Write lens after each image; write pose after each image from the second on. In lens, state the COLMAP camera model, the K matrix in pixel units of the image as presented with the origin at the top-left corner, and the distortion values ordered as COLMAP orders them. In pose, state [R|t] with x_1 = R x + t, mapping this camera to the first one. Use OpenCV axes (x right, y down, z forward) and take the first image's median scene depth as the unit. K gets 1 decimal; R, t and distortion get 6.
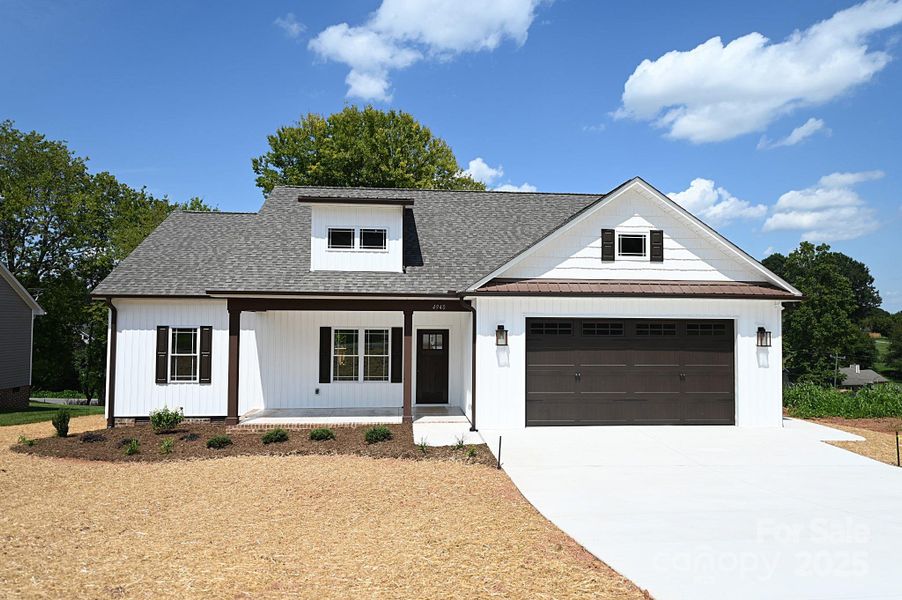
lens RADIAL K [[356.4, 0, 523.9], [0, 356.4, 311.6], [0, 0, 1]] dist [-0.009158, -0.000555]
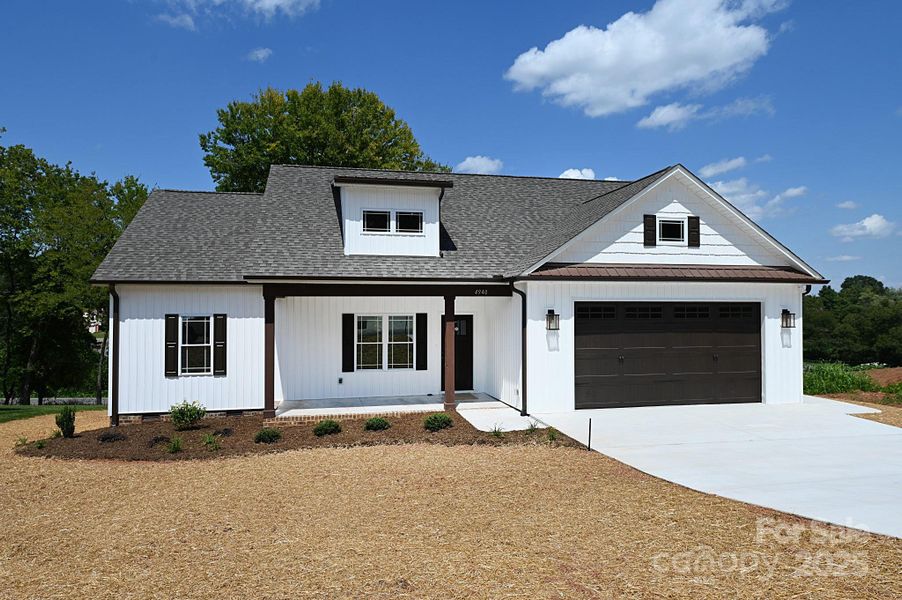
lens RADIAL K [[356.4, 0, 458.4], [0, 356.4, 305.5], [0, 0, 1]] dist [-0.009158, -0.000555]
pose [[0.997020, -0.008255, 0.076697, -0.384338], [0.006520, 0.999718, 0.022851, 0.001267], [-0.076864, -0.022283, 0.996793, 0.020112]]
